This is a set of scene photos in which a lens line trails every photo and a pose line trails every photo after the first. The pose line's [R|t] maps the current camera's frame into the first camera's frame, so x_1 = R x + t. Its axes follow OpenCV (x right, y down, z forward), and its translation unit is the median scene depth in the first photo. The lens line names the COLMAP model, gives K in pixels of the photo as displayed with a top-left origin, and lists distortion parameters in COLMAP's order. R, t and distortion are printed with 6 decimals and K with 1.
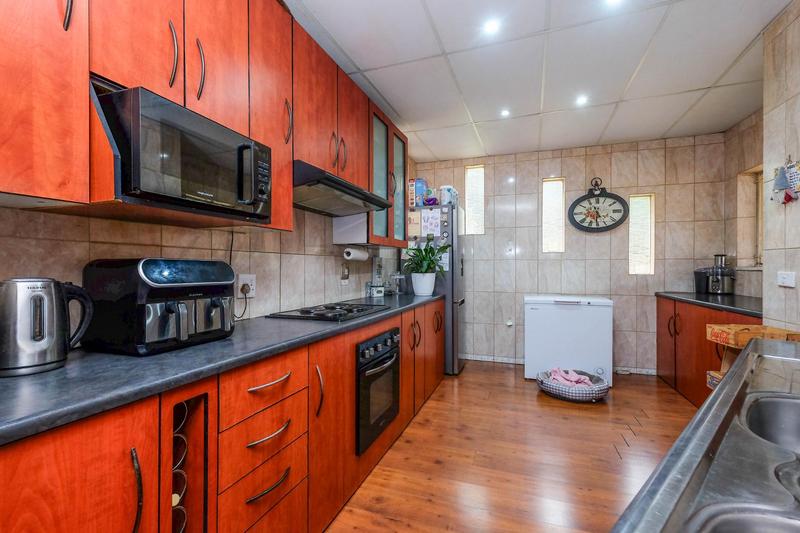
lens RADIAL K [[357.1, 0, 395.1], [0, 357.1, 268.3], [0, 0, 1]] dist [0.003373, 0.002605]
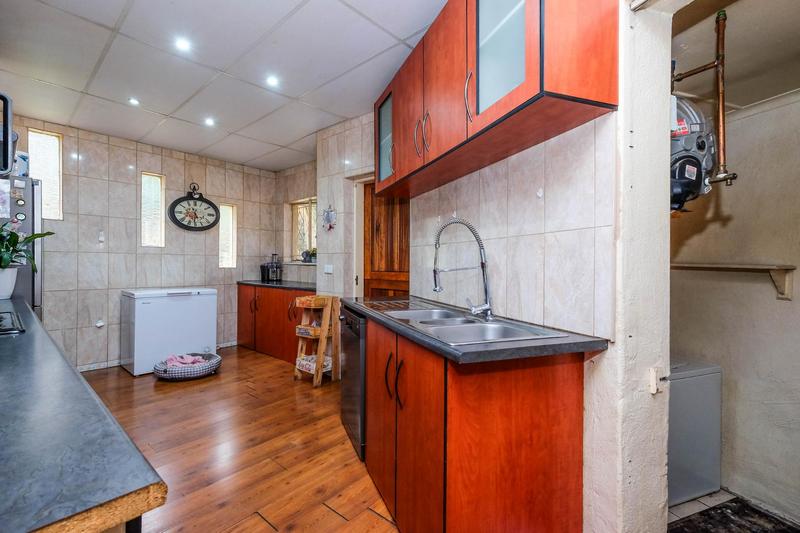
lens RADIAL K [[357.1, 0, 397.0], [0, 357.1, 263.5], [0, 0, 1]] dist [0.003373, 0.002605]
pose [[0.359276, 0.002199, 0.933229, -0.277579], [-0.006432, 0.999979, 0.000119, -0.001683], [-0.933209, -0.006045, 0.359283, -0.009458]]
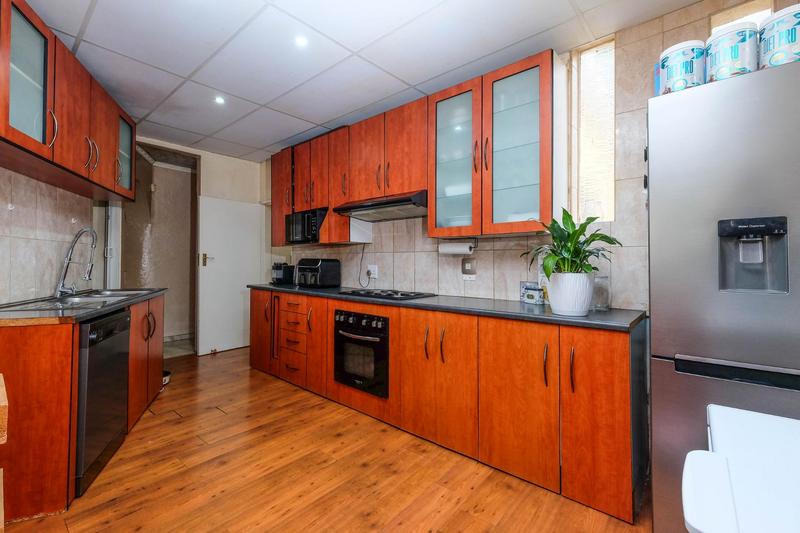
lens RADIAL K [[357.1, 0, 396.7], [0, 357.1, 262.5], [0, 0, 1]] dist [0.003373, 0.002605]
pose [[-0.354162, -0.002147, -0.935181, 0.615812], [-0.008571, 0.999963, 0.000950, 0.000450], [0.935145, 0.008351, -0.354168, 0.872196]]
